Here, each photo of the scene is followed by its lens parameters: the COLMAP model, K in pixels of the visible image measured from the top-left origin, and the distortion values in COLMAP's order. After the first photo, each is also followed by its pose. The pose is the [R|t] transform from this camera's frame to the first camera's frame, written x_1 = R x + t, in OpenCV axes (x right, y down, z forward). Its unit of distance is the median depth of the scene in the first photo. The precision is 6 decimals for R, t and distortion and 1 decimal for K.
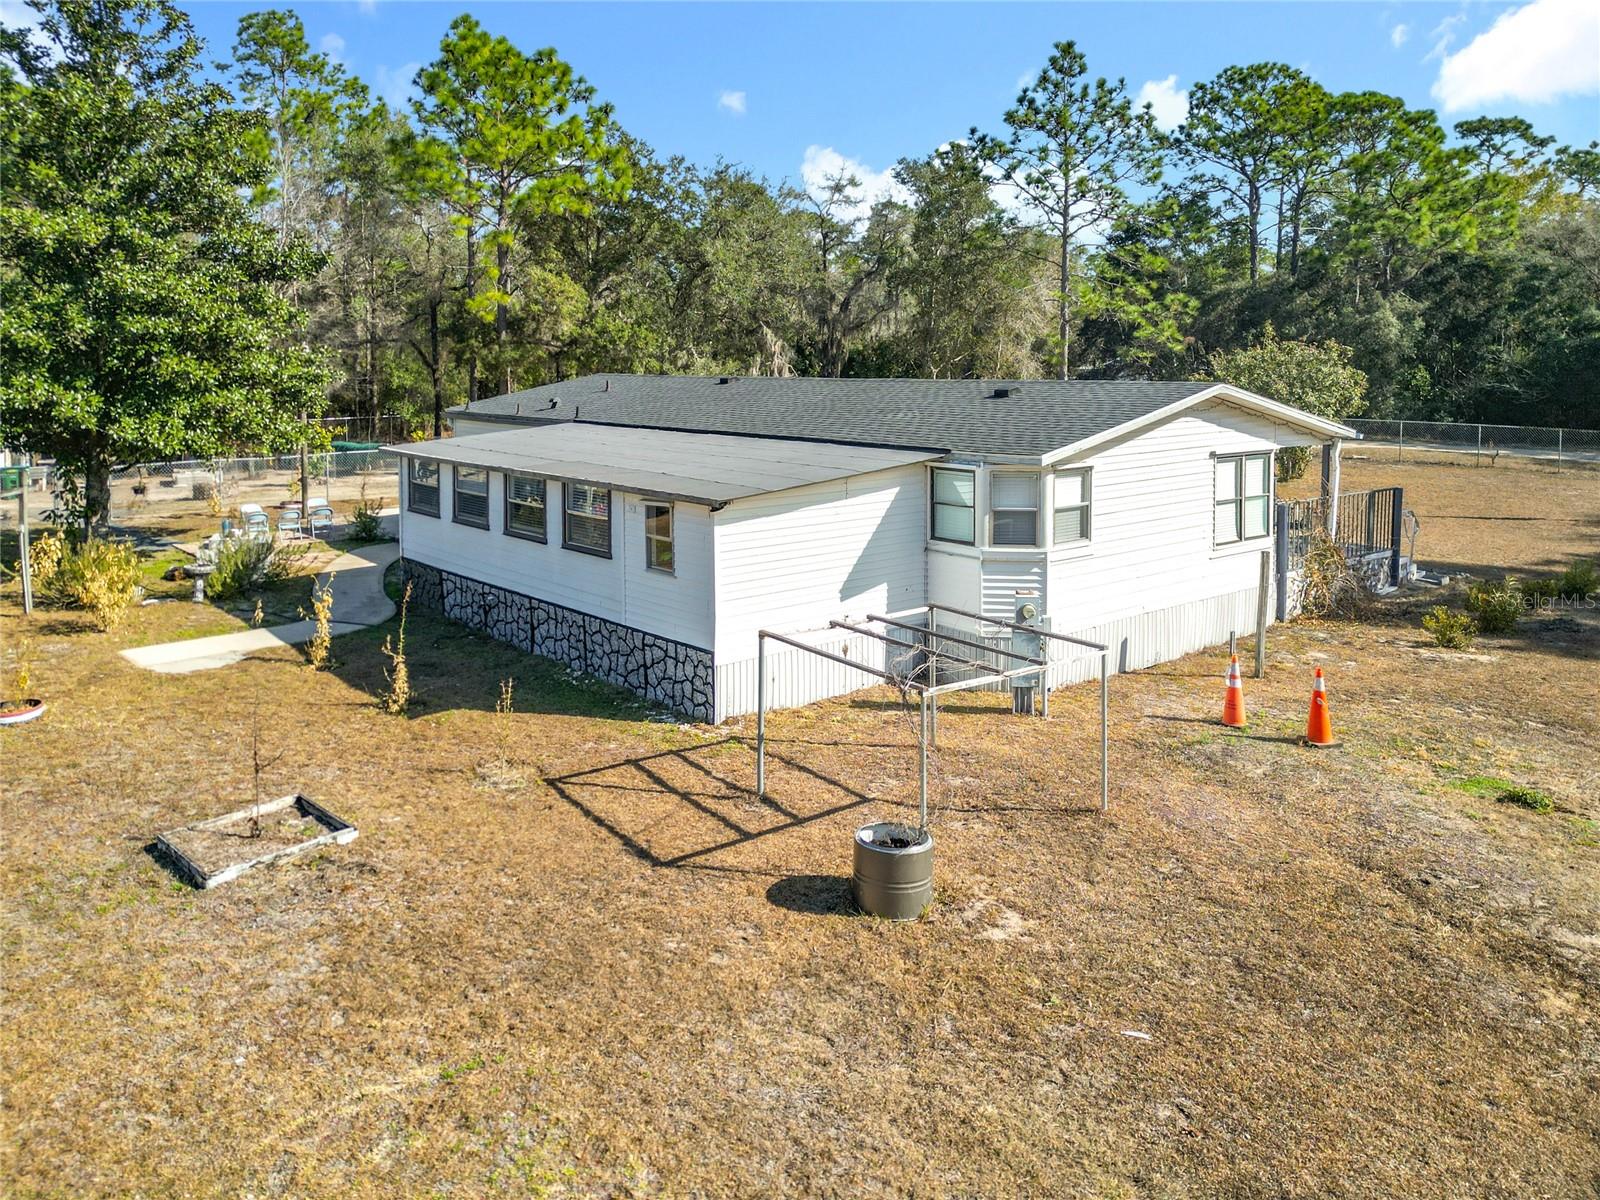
lens RADIAL K [[1174.3, 0, 813.1], [0, 1174.3, 598.4], [0, 0, 1]] dist [0.062972, -0.044240]
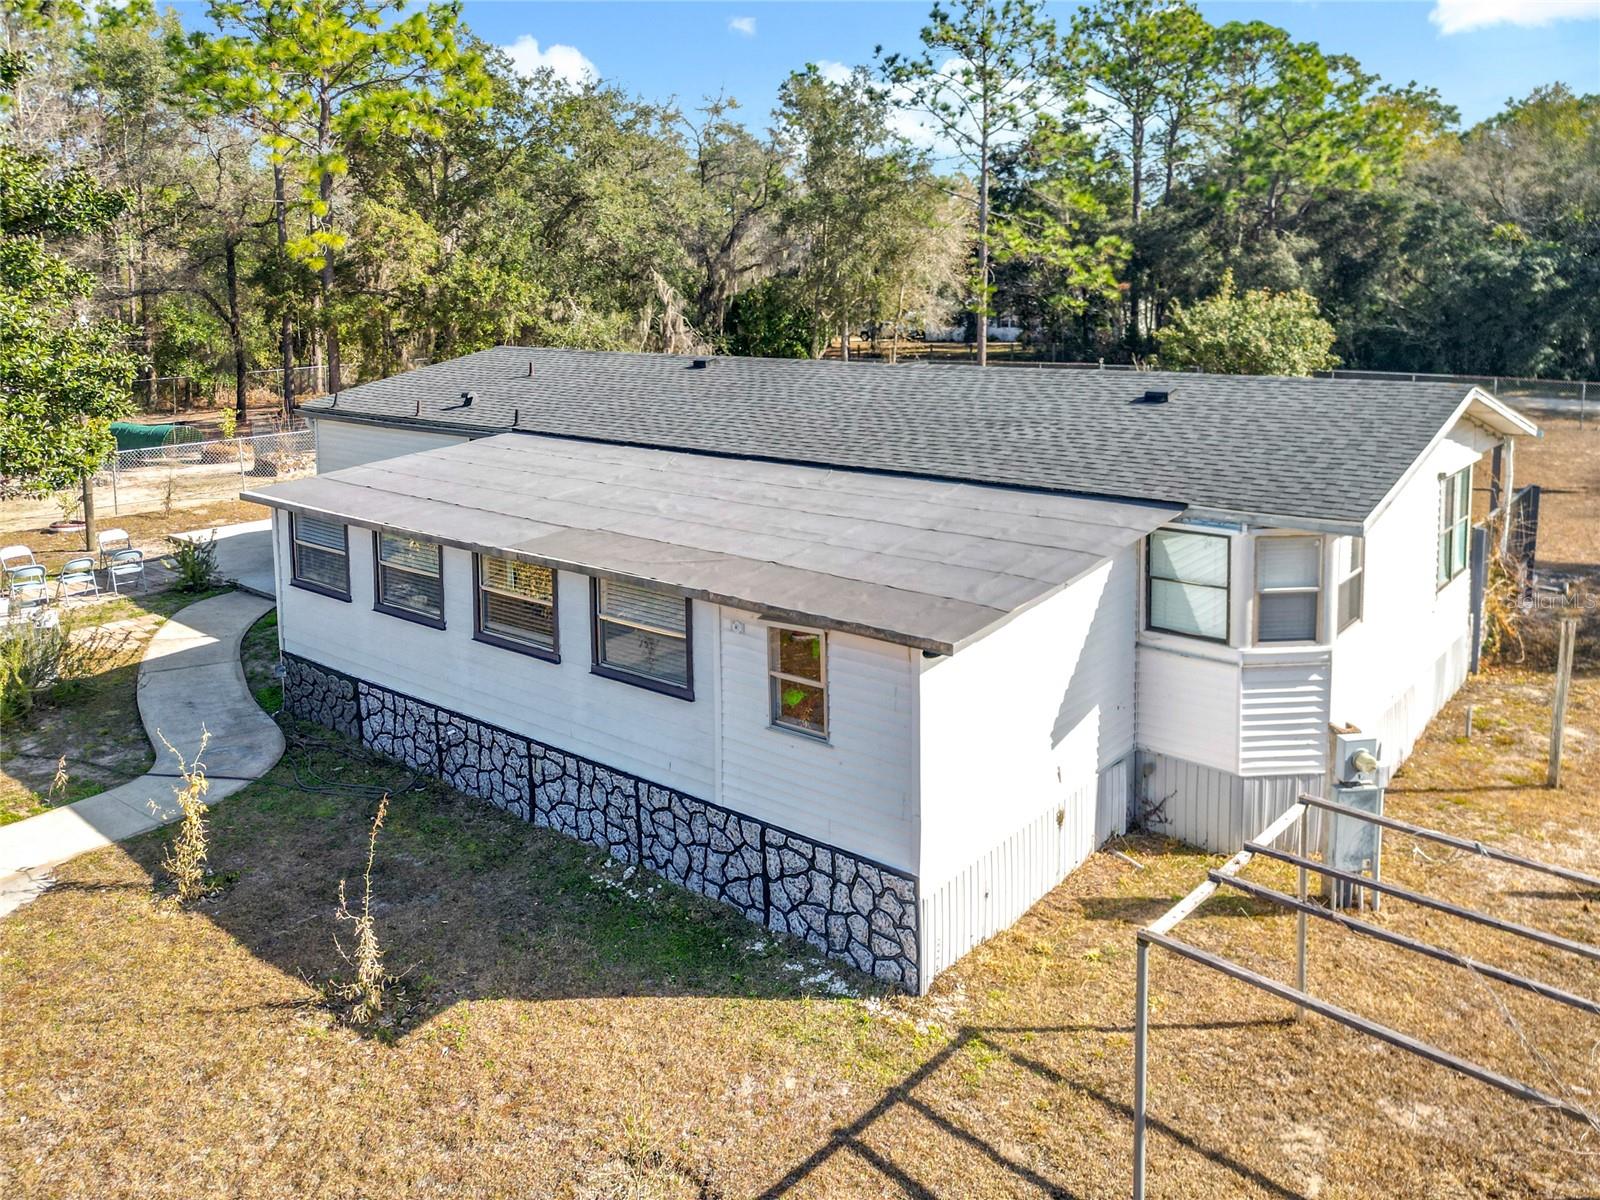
lens RADIAL K [[1174.3, 0, 814.6], [0, 1174.3, 542.8], [0, 0, 1]] dist [0.062972, -0.044240]
pose [[0.984951, -0.042523, 0.167519, -0.086775], [0.039921, 0.999025, 0.018868, -0.052526], [-0.168158, -0.011896, 0.985688, 0.154313]]
